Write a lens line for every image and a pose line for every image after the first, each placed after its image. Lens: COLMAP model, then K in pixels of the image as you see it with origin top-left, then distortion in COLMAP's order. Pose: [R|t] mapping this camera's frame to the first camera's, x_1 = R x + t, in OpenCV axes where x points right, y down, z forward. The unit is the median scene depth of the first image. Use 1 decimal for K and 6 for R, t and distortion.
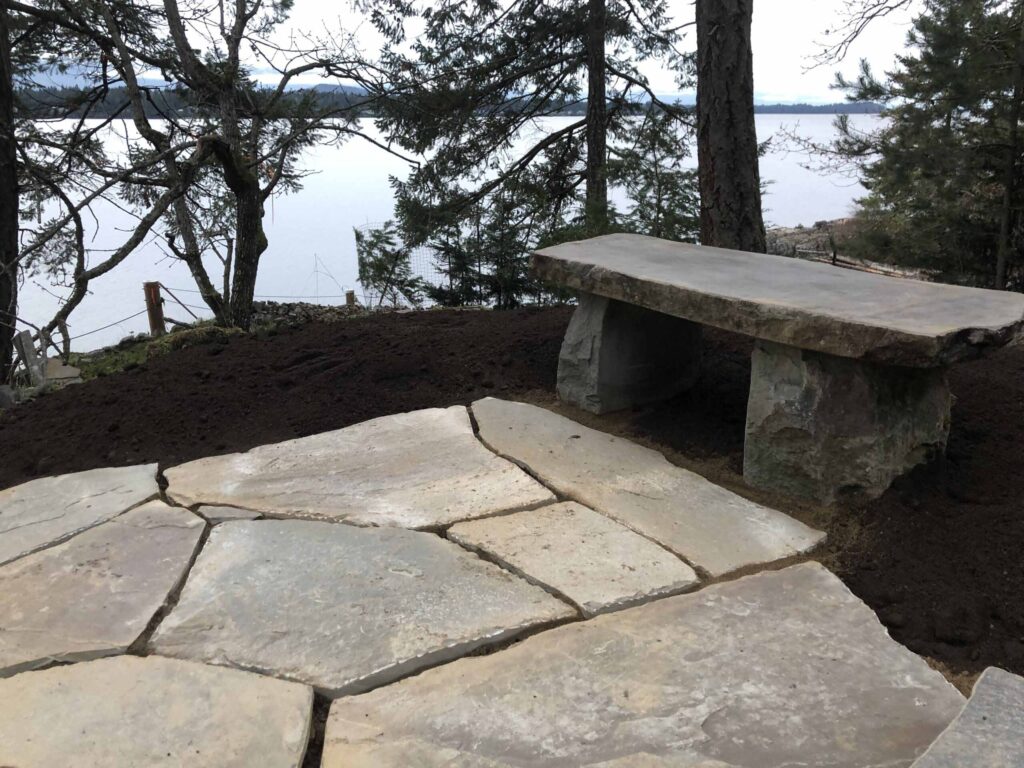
lens RADIAL K [[836.6, 0, 512.7], [0, 836.6, 385.2], [0, 0, 1]] dist [0.052602, -0.055062]
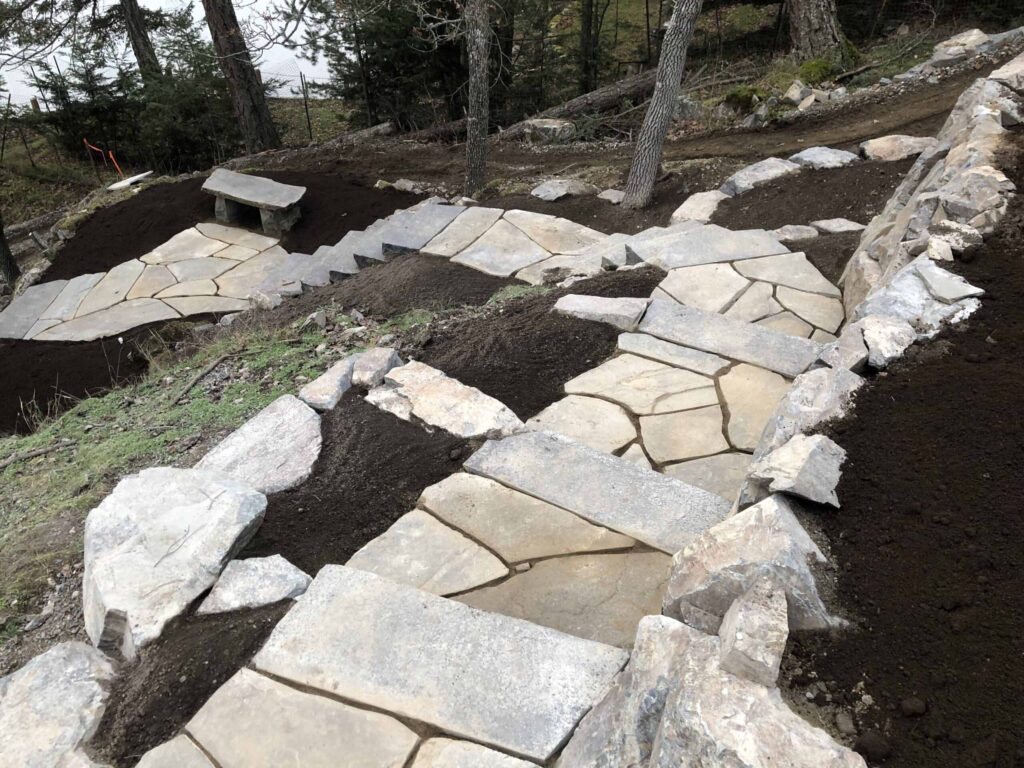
lens RADIAL K [[836.6, 0, 512.6], [0, 836.6, 377.4], [0, 0, 1]] dist [0.052602, -0.055062]
pose [[0.862070, -0.305914, 0.404044, -0.670665], [0.149926, 0.915522, 0.373285, -0.672040], [-0.484104, -0.261222, 0.835109, -3.719885]]
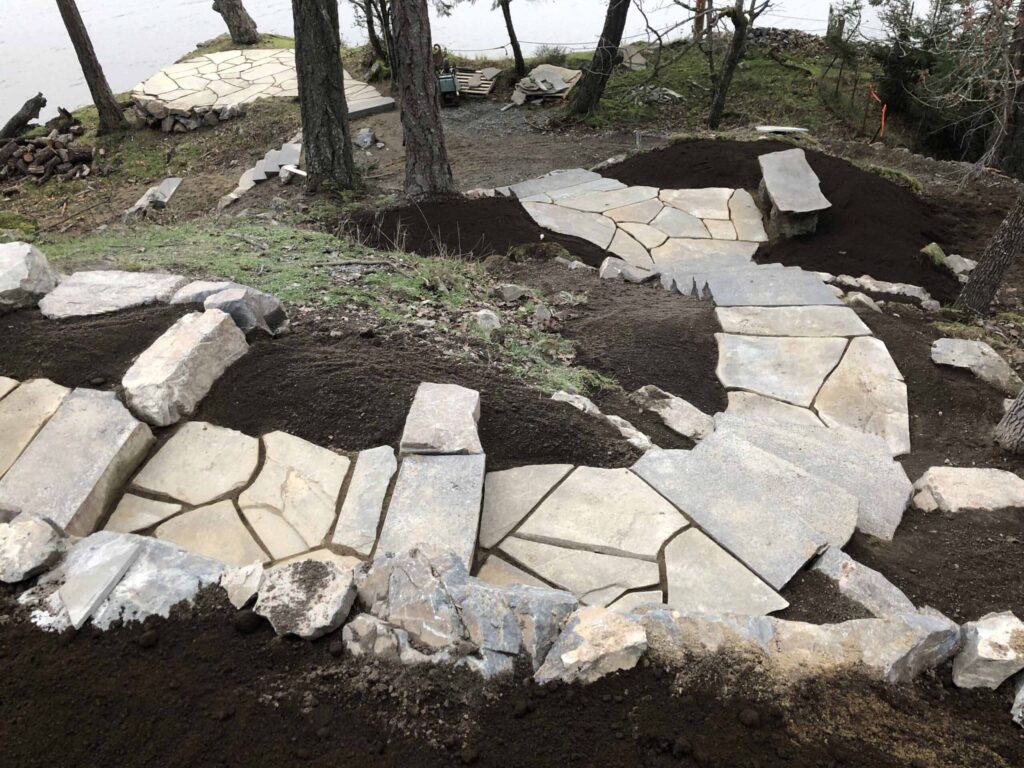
lens RADIAL K [[836.6, 0, 512.1], [0, 836.6, 387.1], [0, 0, 1]] dist [0.052602, -0.055062]
pose [[0.810623, 0.371234, -0.452854, 1.376300], [-0.151183, 0.879819, 0.450624, -0.875361], [0.565716, -0.296822, 0.769326, -3.230399]]
